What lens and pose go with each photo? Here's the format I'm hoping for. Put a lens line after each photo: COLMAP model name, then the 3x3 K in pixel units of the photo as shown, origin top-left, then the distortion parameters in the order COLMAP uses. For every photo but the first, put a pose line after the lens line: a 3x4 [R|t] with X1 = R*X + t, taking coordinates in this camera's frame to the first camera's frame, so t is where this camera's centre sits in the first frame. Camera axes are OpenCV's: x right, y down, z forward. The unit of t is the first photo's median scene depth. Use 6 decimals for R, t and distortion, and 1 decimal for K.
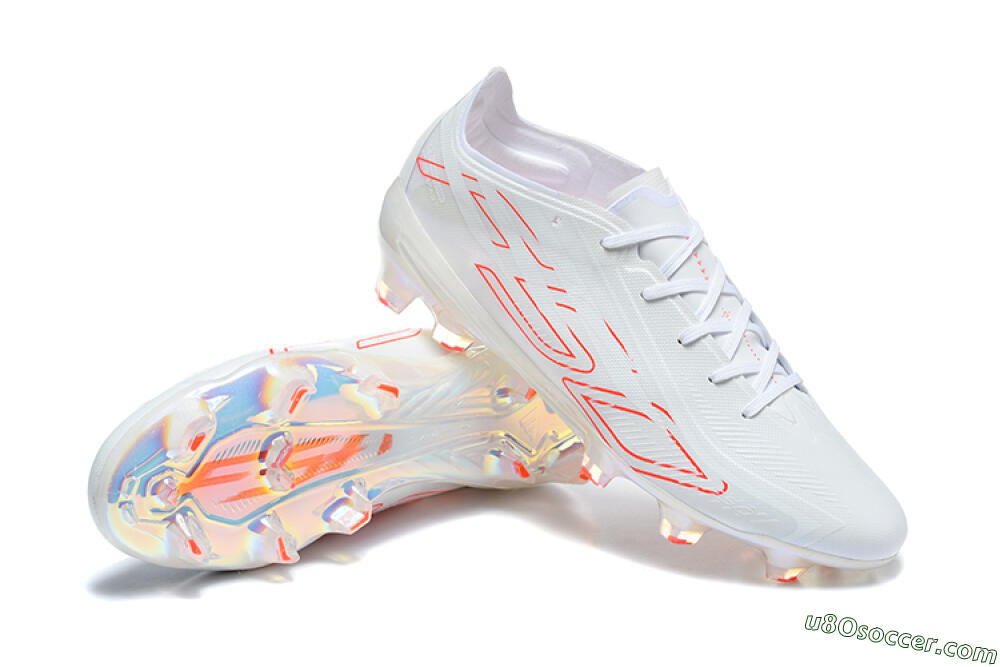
lens RADIAL K [[2924.2, 0, 500.0], [0, 2924.2, 333.5], [0, 0, 1]] dist [0.276002, 1.061980]
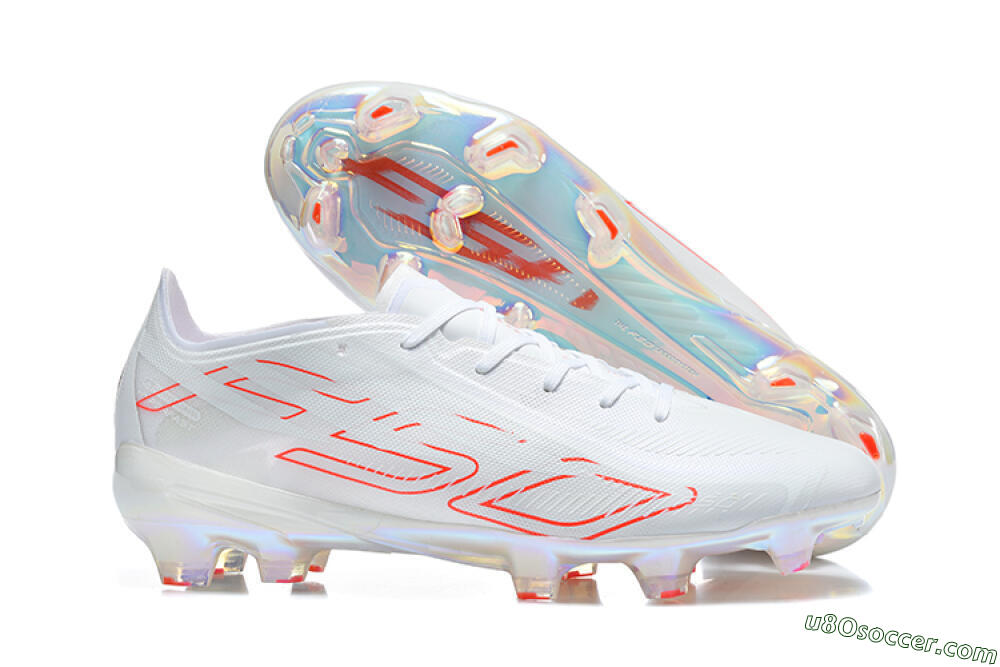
lens RADIAL K [[2924.2, 0, 500.0], [0, 2924.2, 333.5], [0, 0, 1]] dist [0.276002, 1.061980]
pose [[0.807320, -0.432313, 0.401671, -0.278306], [0.541731, 0.812867, -0.213950, 0.161383], [-0.234012, 0.390323, 0.890442, 0.245995]]
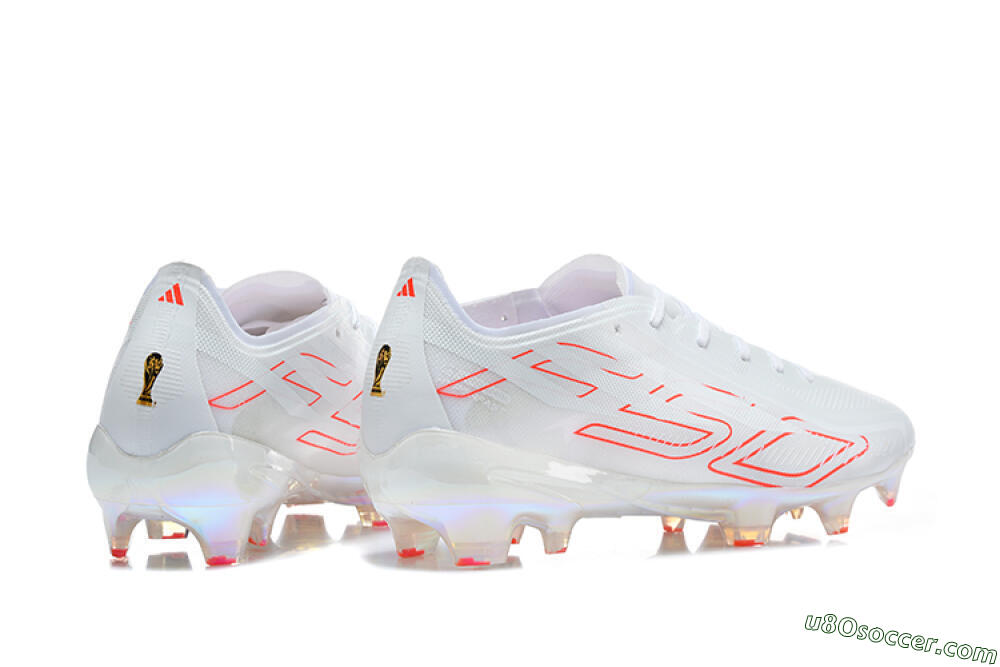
lens RADIAL K [[2924.2, 0, 500.0], [0, 2924.2, 333.5], [0, 0, 1]] dist [0.276002, 1.061980]
pose [[0.260721, -0.454601, 0.851682, -0.756438], [0.561176, 0.789208, 0.249464, -0.281838], [-0.785561, 0.412903, 0.460875, 0.617394]]
